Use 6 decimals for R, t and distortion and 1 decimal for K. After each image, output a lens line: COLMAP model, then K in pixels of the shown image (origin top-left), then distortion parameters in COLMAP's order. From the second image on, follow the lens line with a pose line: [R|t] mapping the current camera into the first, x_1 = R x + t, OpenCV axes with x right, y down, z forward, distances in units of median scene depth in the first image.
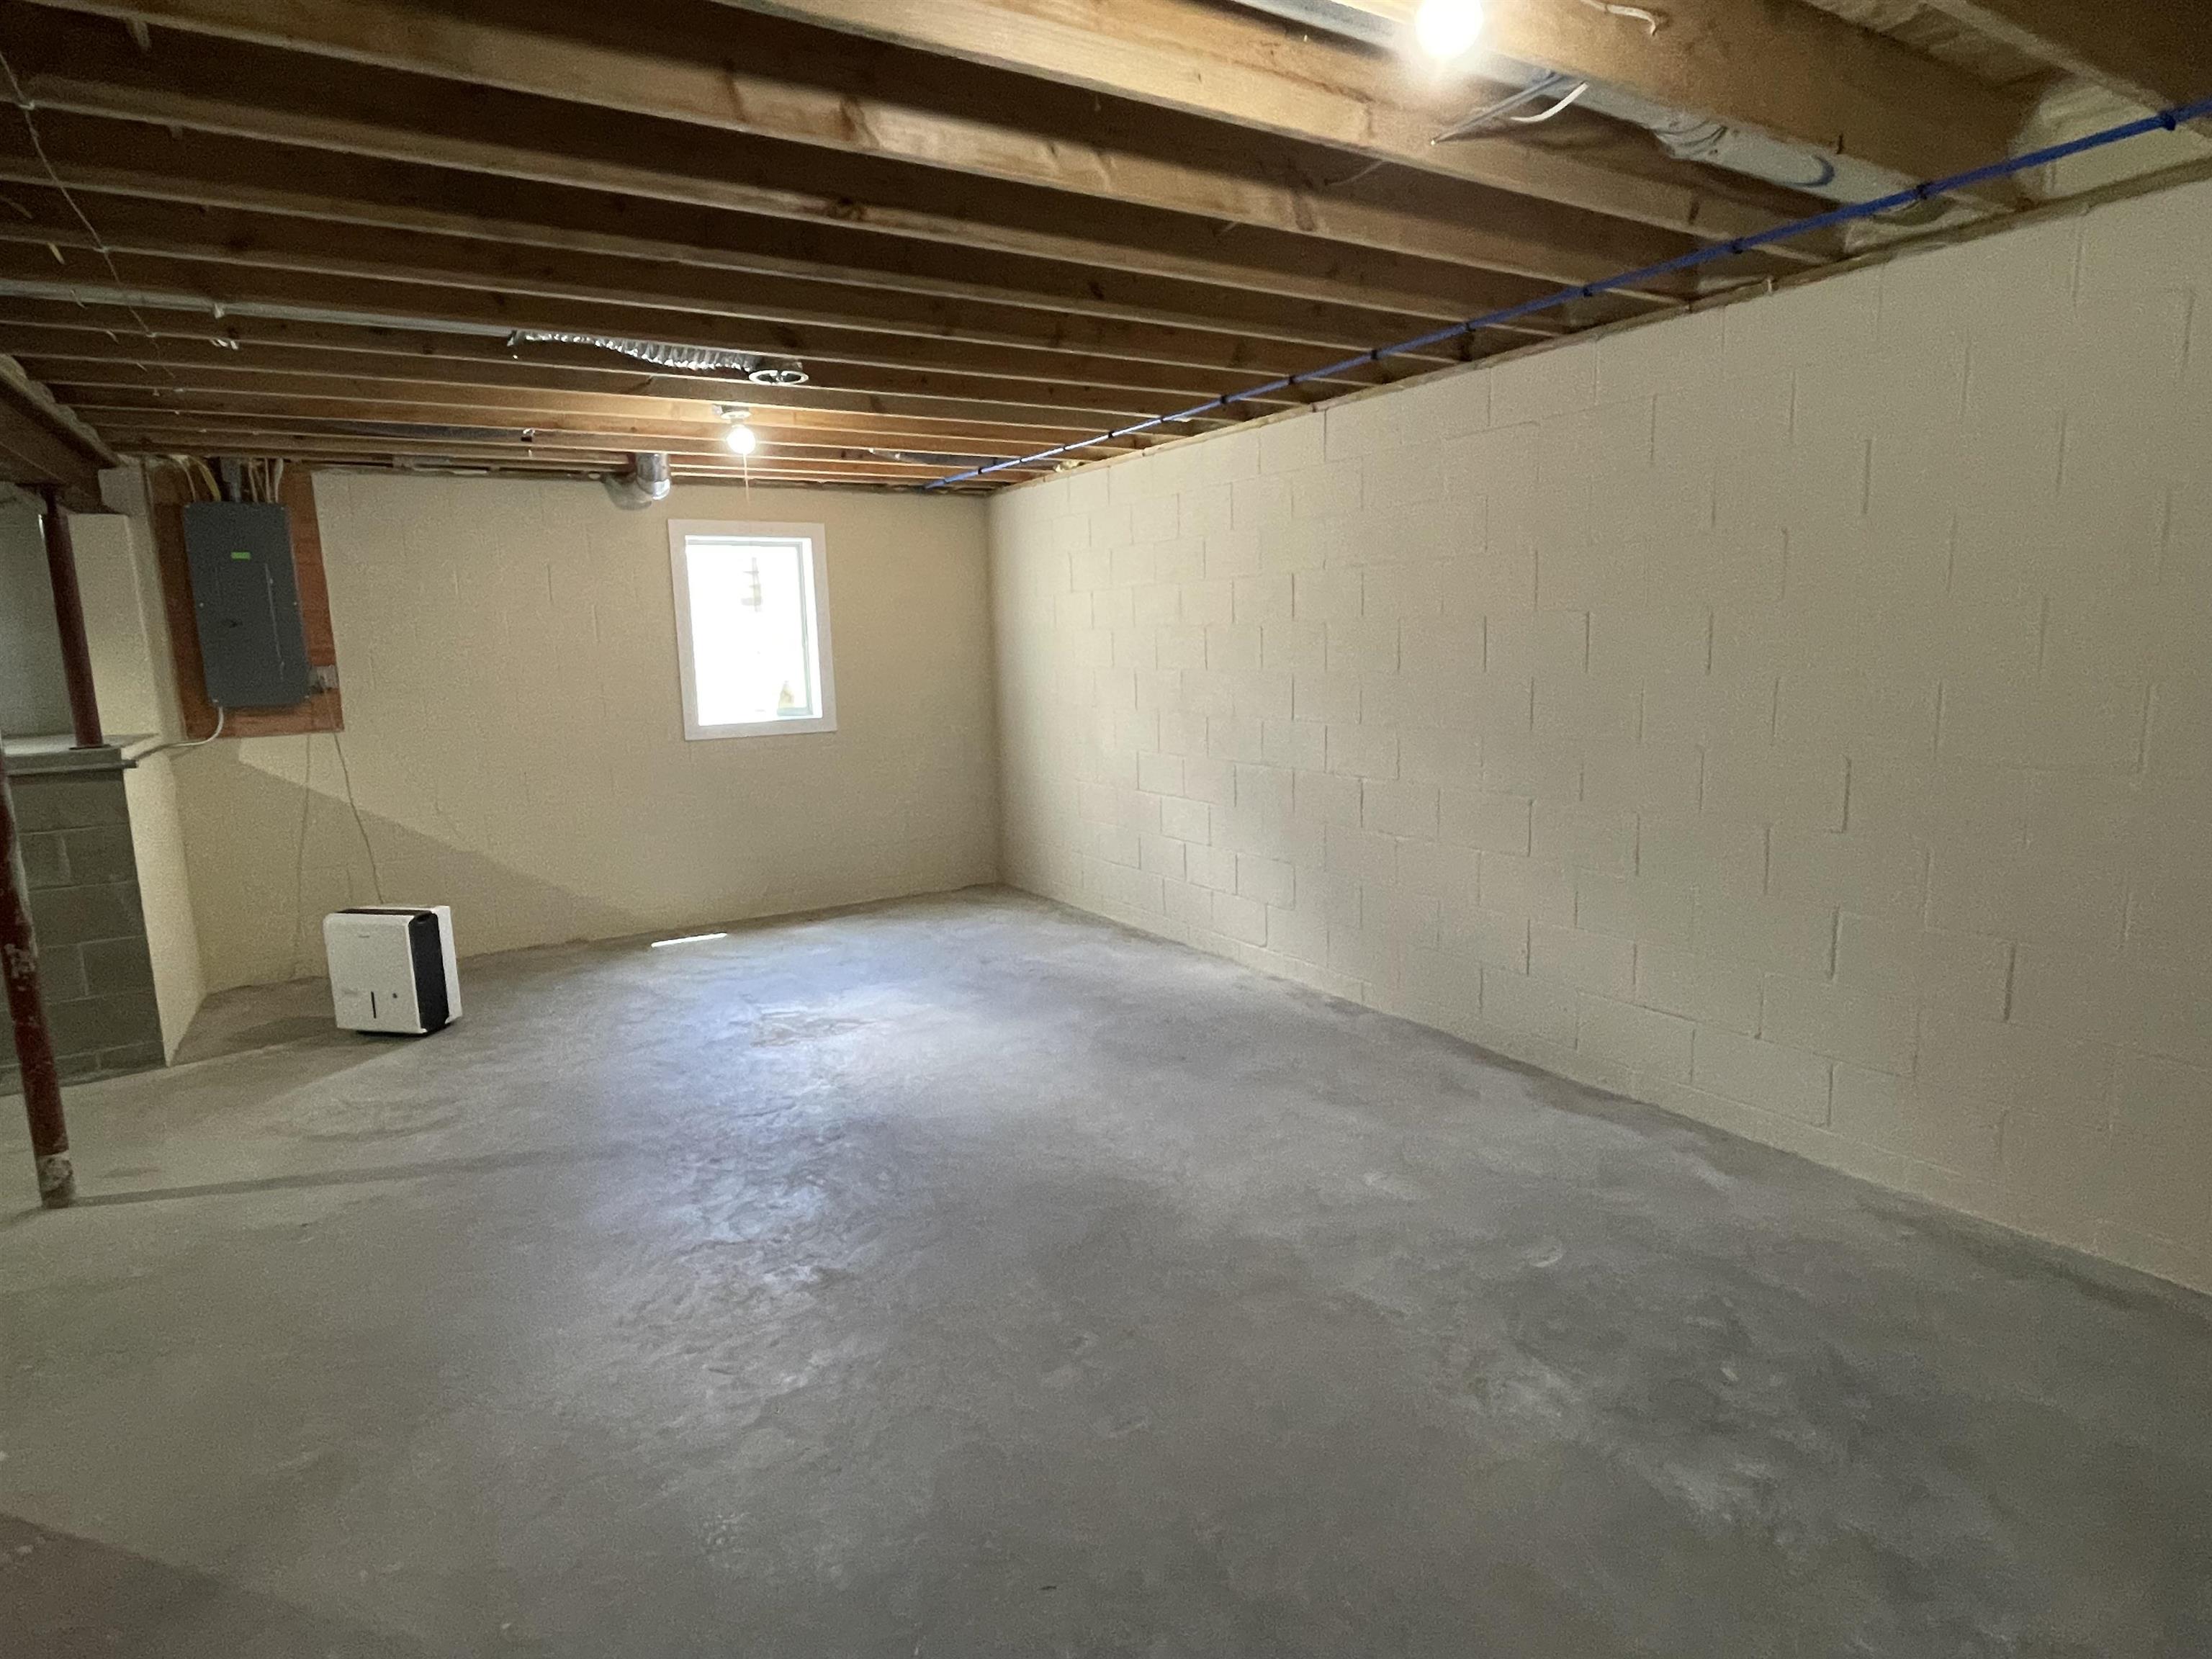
lens RADIAL K [[1213.9, 0, 1106.0], [0, 1213.9, 829.5], [0, 0, 1]] dist [0.000029, 0.000021]
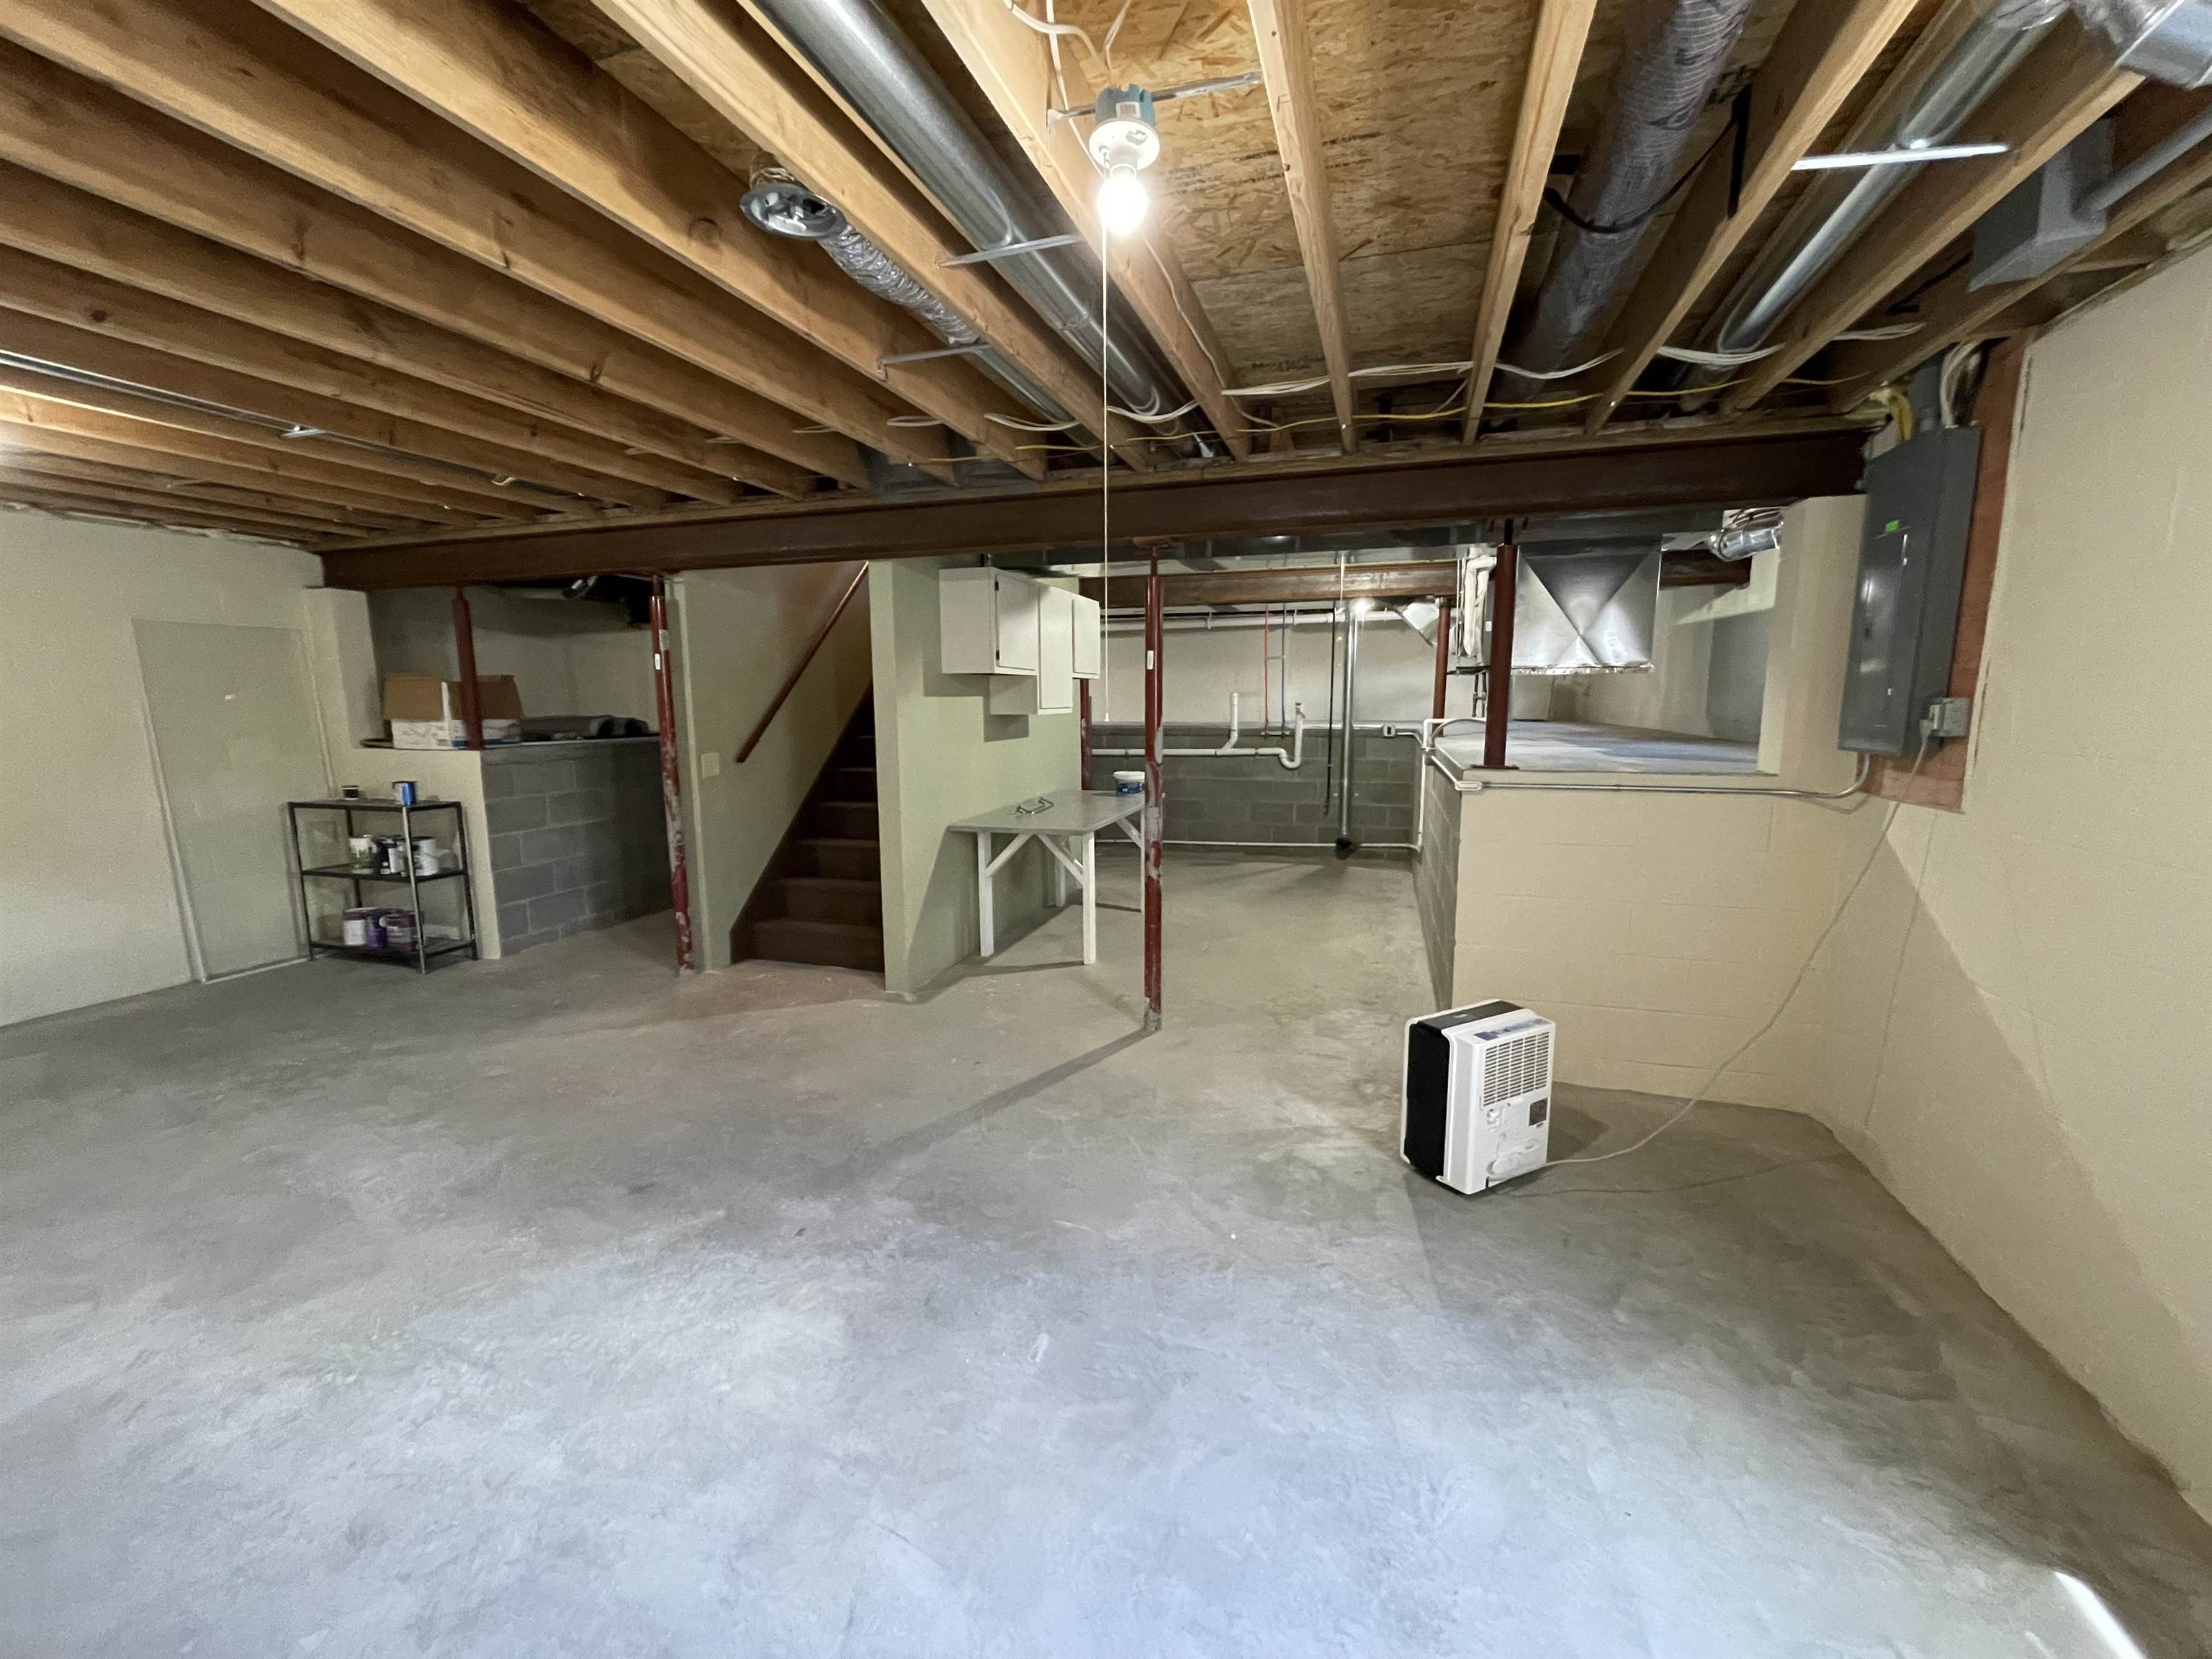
lens RADIAL K [[894.0, 0, 1106.0], [0, 894.0, 829.5], [0, 0, 1]] dist [-0.003020, -0.000263]
pose [[-0.753004, 0.127136, -0.645617, -0.066492], [-0.077690, 0.957117, 0.279089, -0.207860], [0.653413, 0.260313, -0.710836, 1.350465]]
